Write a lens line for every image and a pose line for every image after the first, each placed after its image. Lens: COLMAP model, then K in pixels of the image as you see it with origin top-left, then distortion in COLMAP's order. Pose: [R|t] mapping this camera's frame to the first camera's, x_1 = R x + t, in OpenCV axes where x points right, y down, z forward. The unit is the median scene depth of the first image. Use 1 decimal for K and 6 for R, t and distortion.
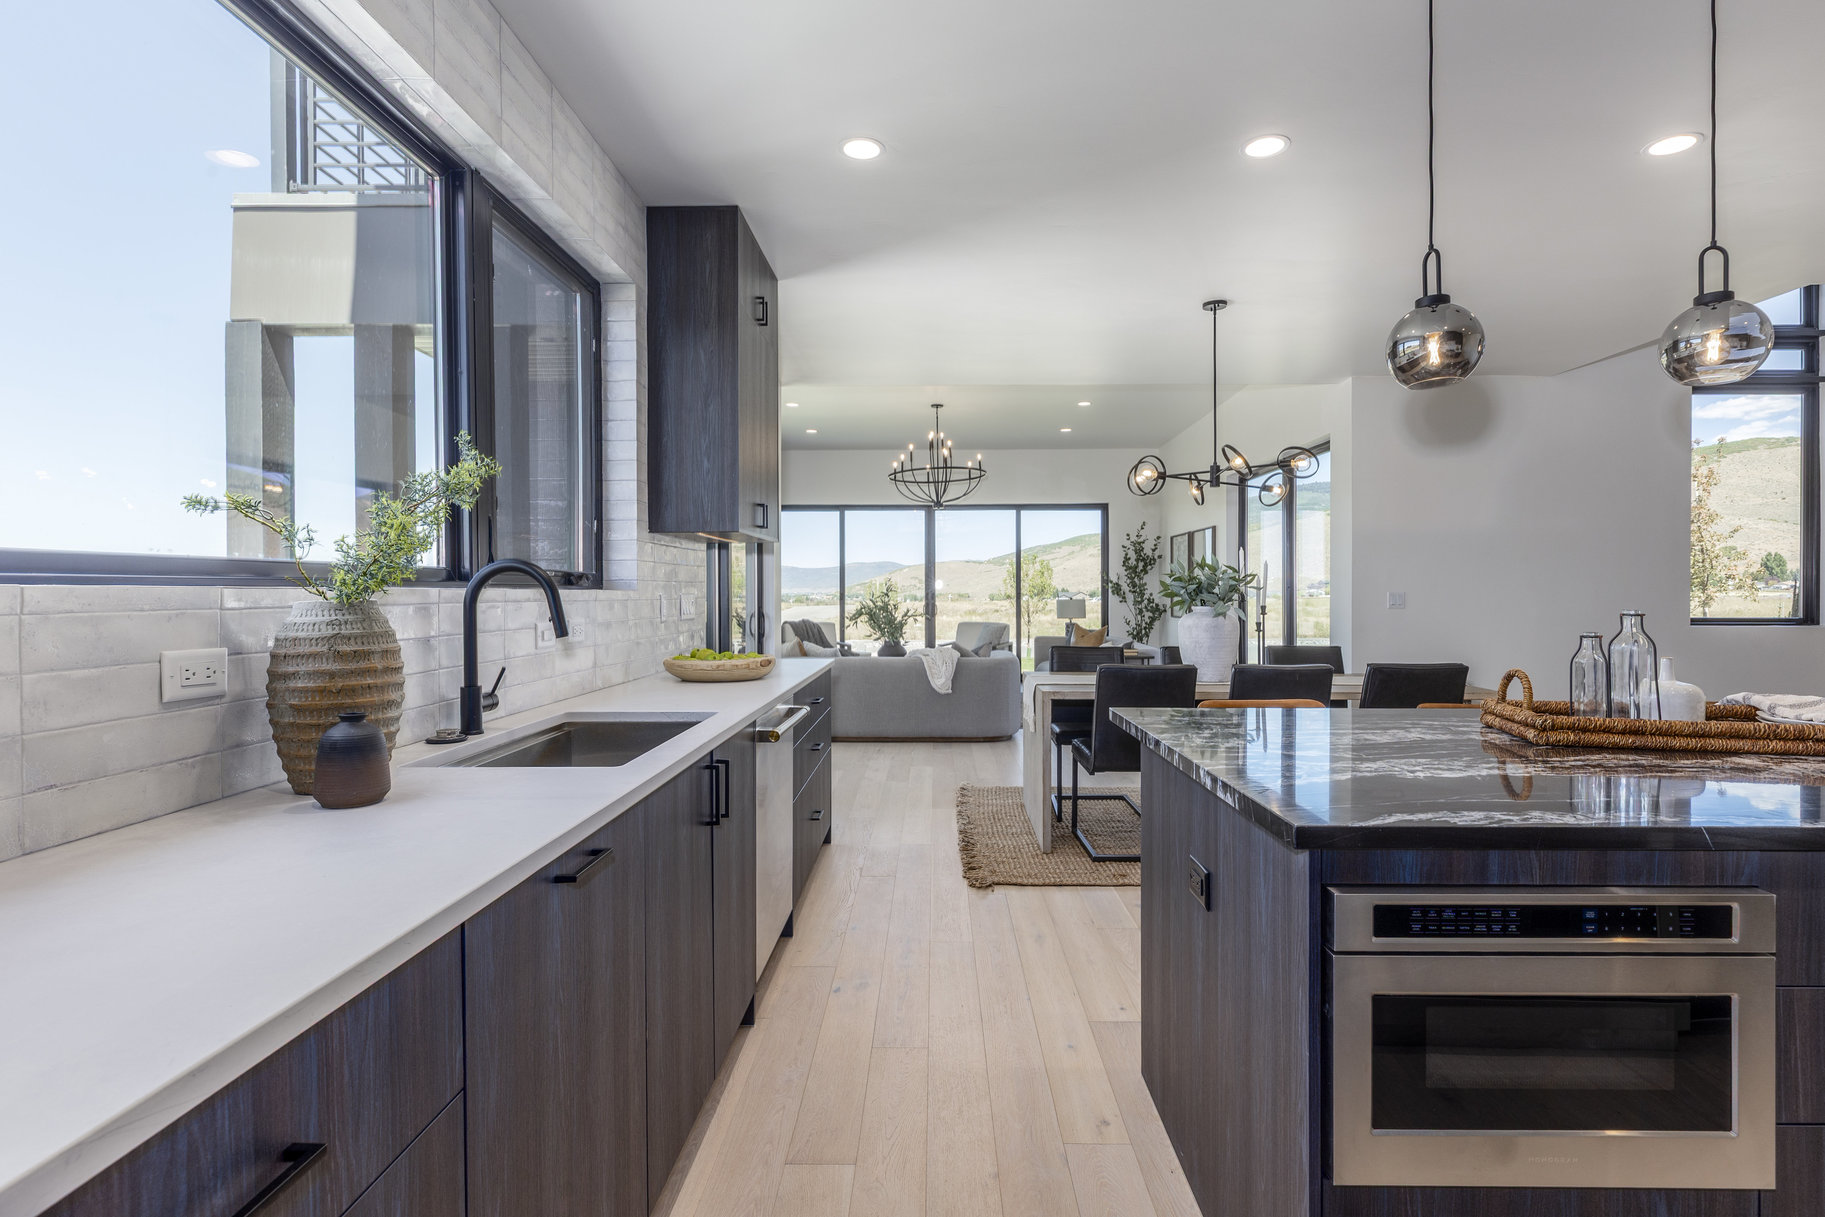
lens RADIAL K [[872.0, 0, 912.5], [0, 872.0, 608.5], [0, 0, 1]] dist [0.001624, -0.012500]
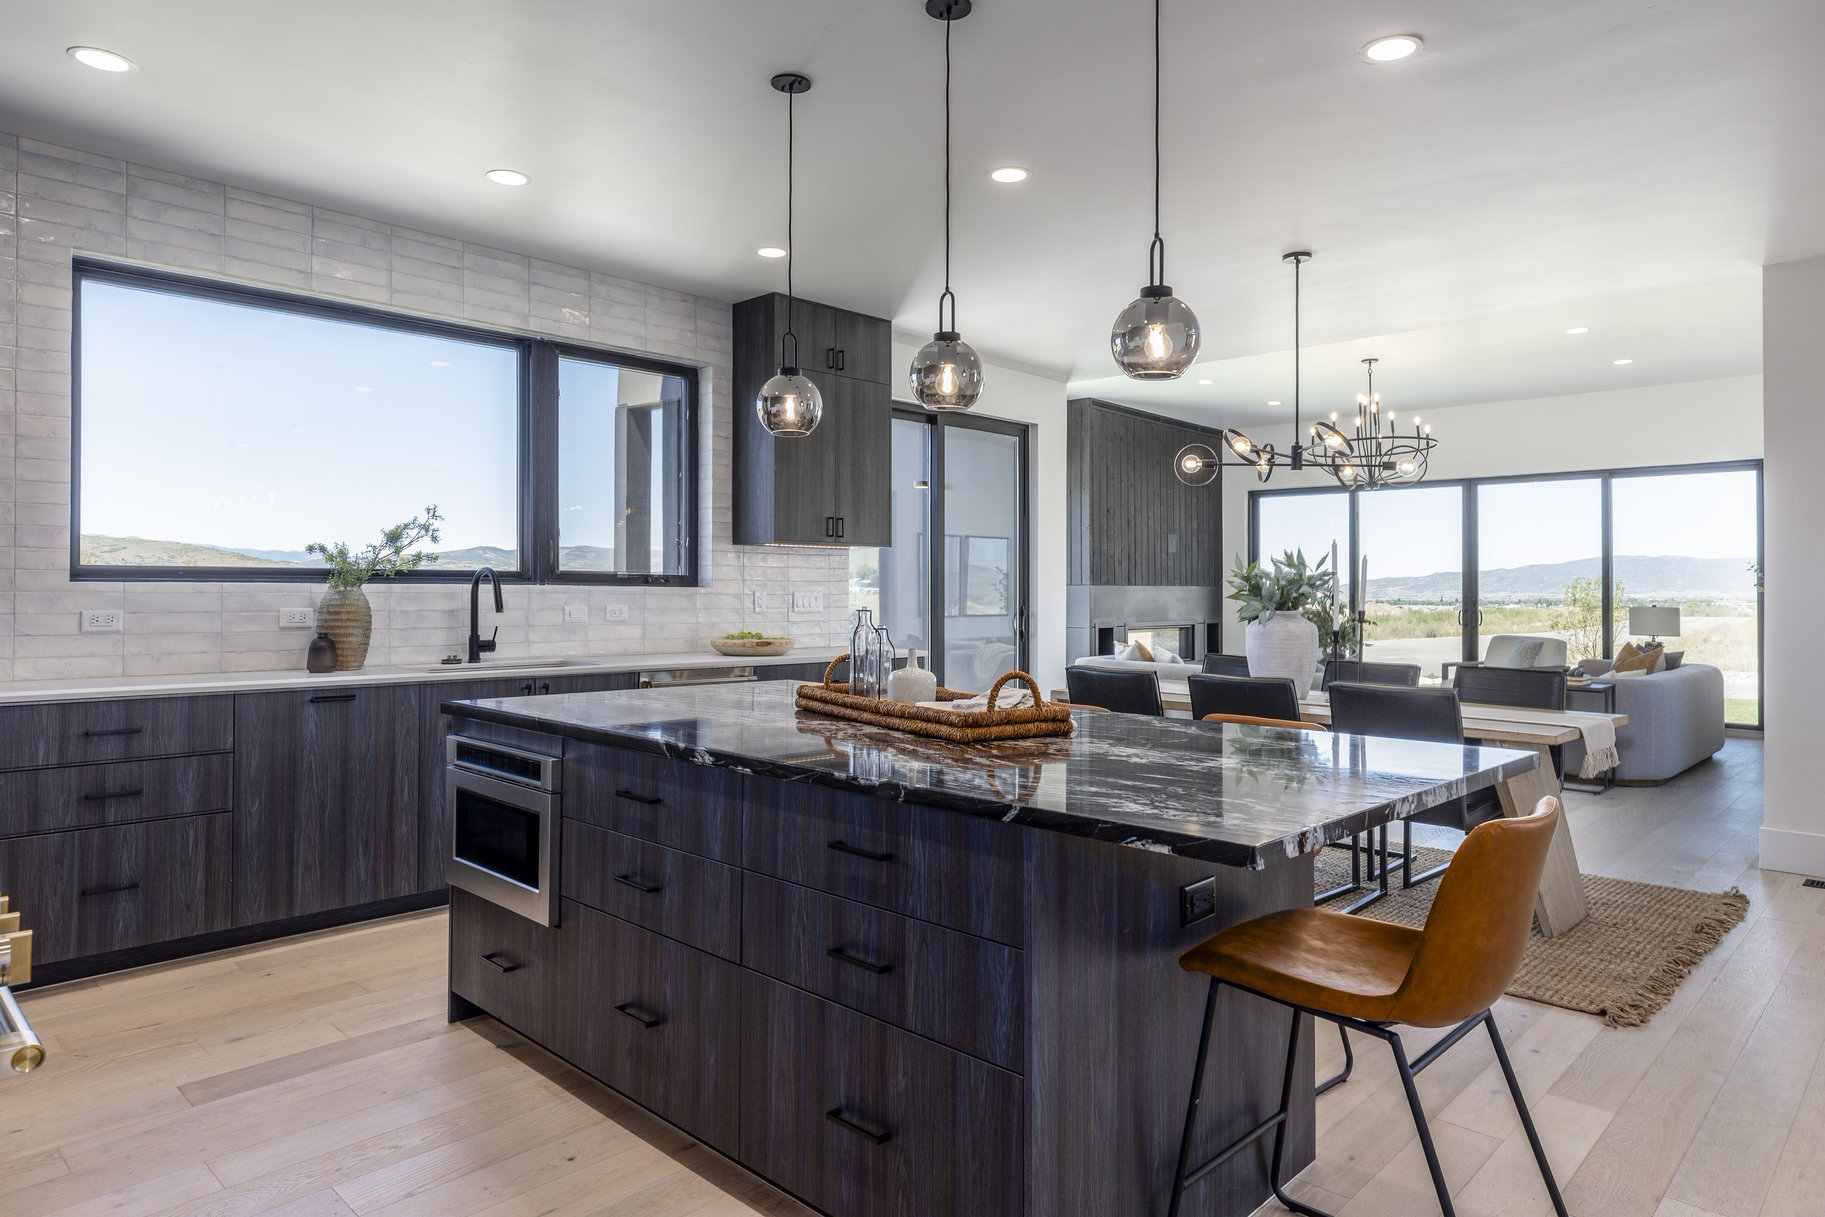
lens RADIAL K [[1108.1, 0, 912.5], [0, 1108.1, 608.5], [0, 0, 1]] dist [-0.008210, -0.001086]
pose [[0.733597, 0.018809, -0.679325, 1.088819], [-0.021894, 0.999752, 0.004038, -0.002245], [0.679232, 0.011911, 0.733827, -0.064299]]
